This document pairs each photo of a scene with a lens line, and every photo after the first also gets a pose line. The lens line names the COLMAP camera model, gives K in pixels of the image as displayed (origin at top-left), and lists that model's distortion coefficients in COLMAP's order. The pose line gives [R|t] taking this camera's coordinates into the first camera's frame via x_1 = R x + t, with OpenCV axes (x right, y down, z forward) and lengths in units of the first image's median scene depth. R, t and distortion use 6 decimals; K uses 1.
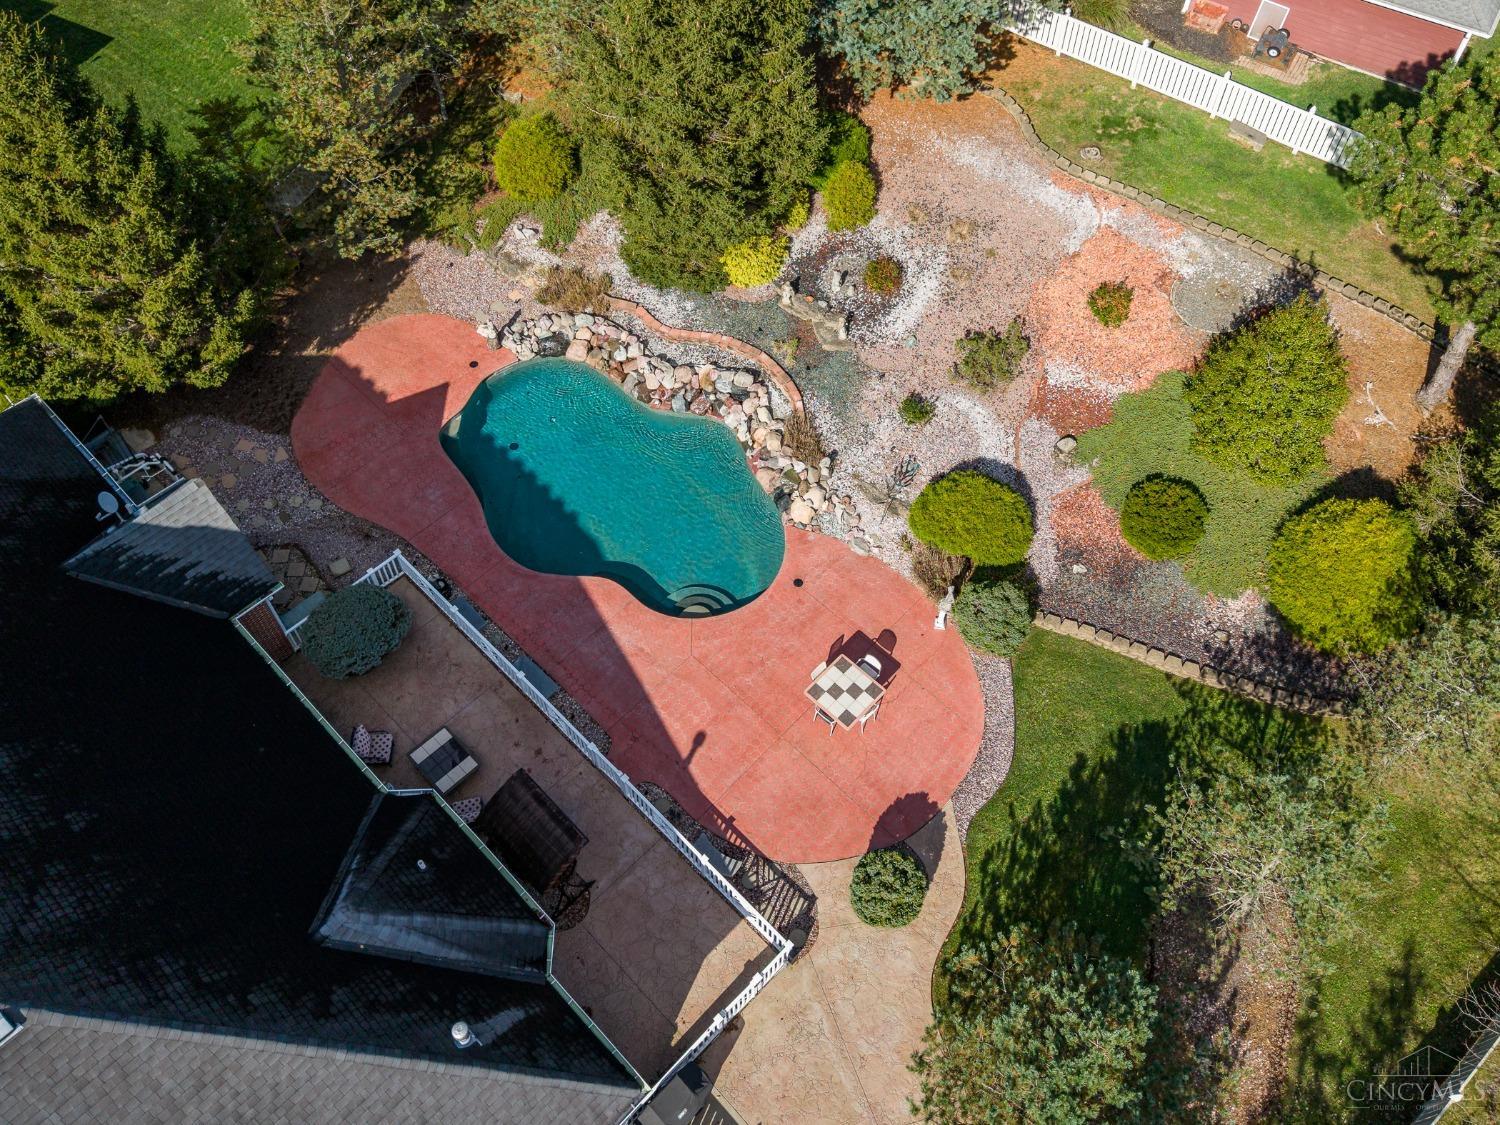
lens RADIAL K [[1084.8, 0, 763.0], [0, 1084.8, 536.0], [0, 0, 1]] dist [0.006576, -0.002328]
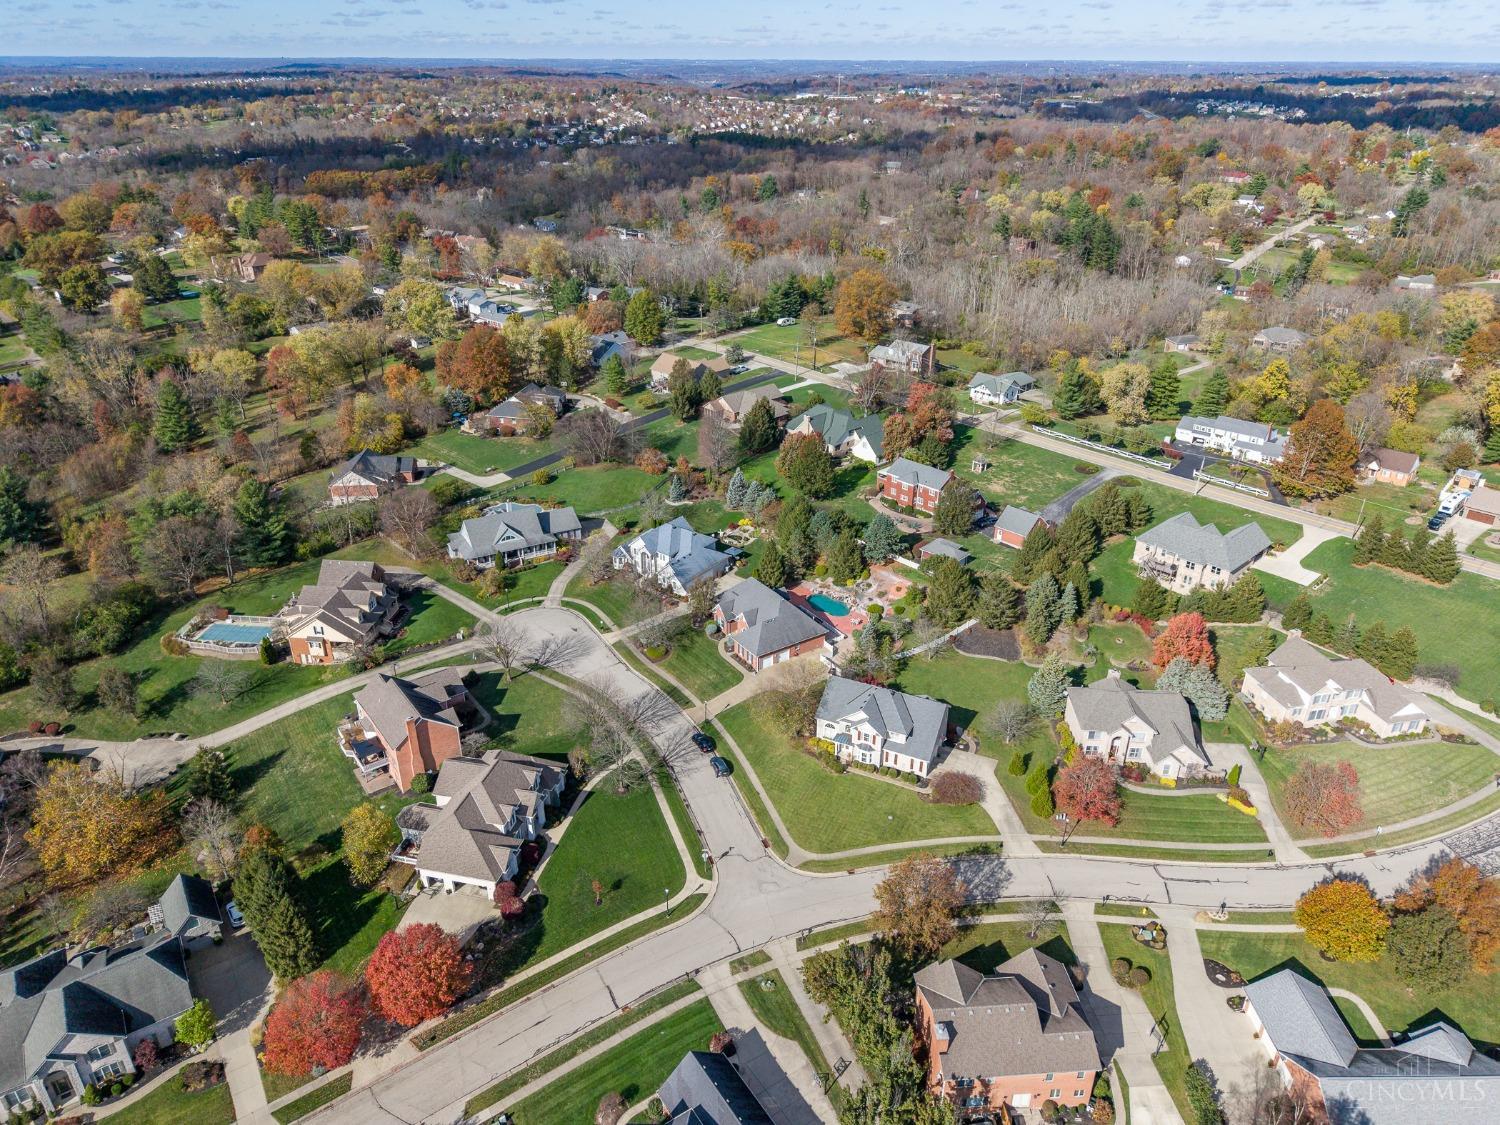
lens RADIAL K [[902.9, 0, 731.1], [0, 902.9, 561.7], [0, 0, 1]] dist [0.002227, -0.001168]
pose [[0.973172, 0.072448, -0.218374, 0.522219], [-0.172220, 0.858747, -0.482591, 2.683529], [0.152565, 0.507253, 0.848186, -4.313549]]
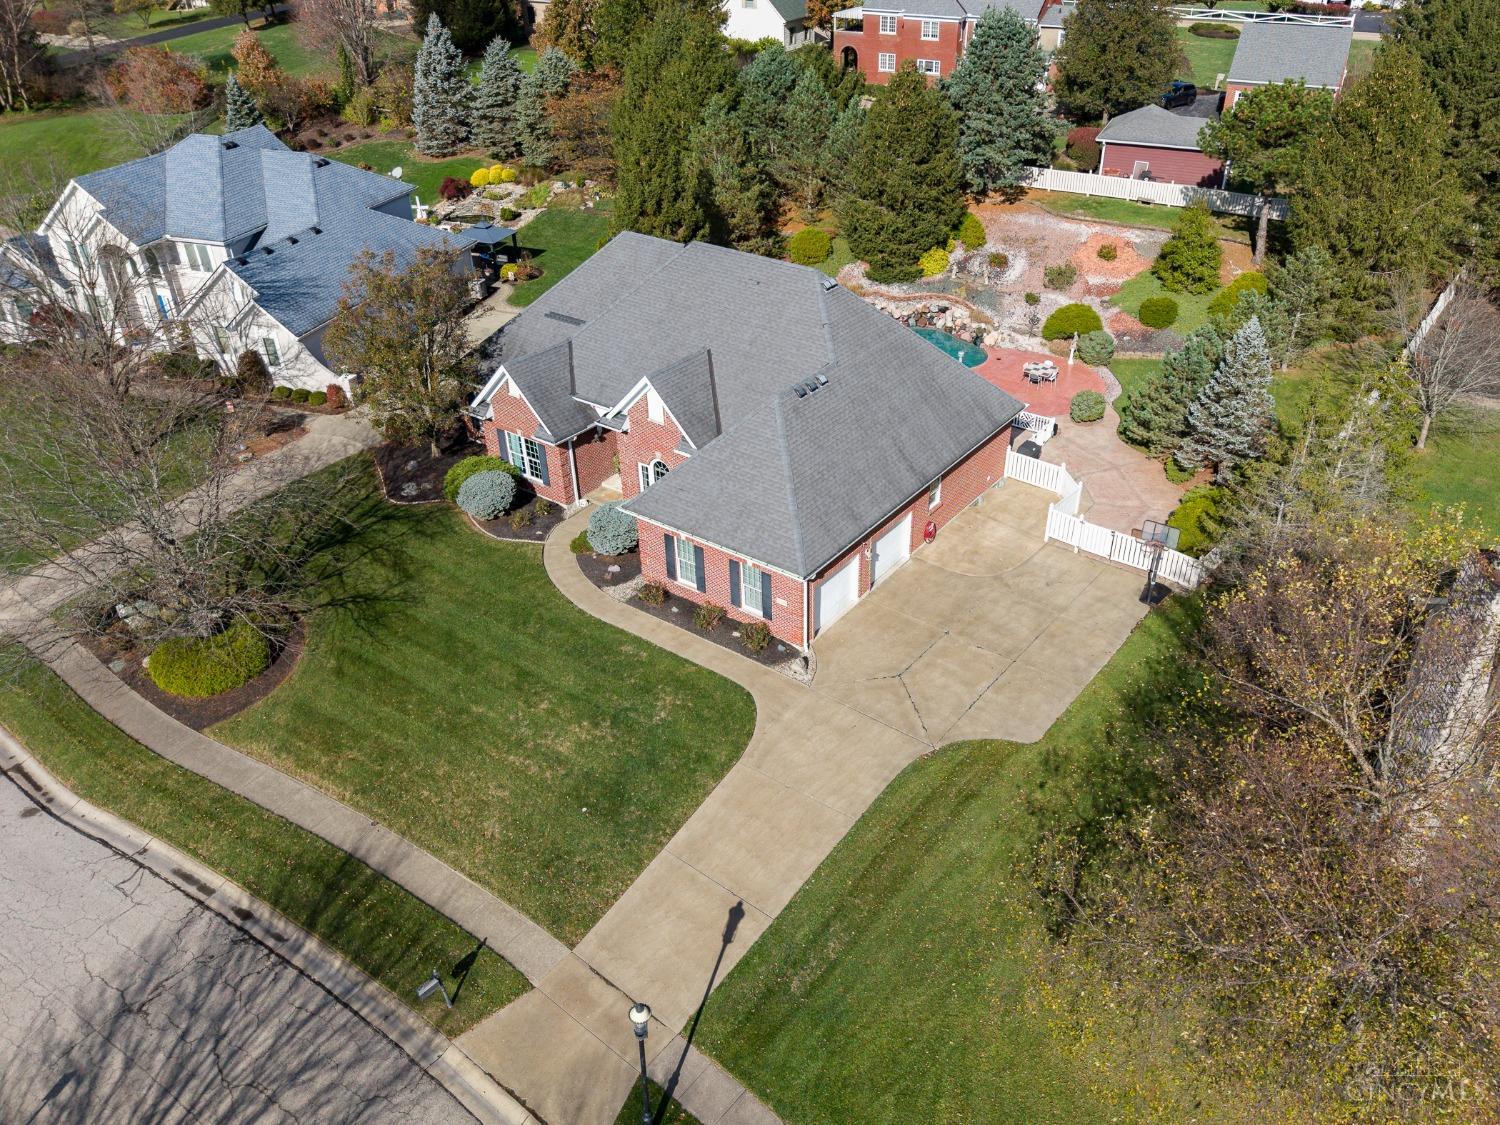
lens RADIAL K [[1063.6, 0, 807.6], [0, 1063.6, 565.4], [0, 0, 1]] dist [0.000355, 0.004195]
pose [[0.987774, -0.102182, 0.117737, -0.554209], [0.139949, 0.913956, -0.380919, 1.027810], [-0.068683, 0.392739, 0.917081, -0.620735]]
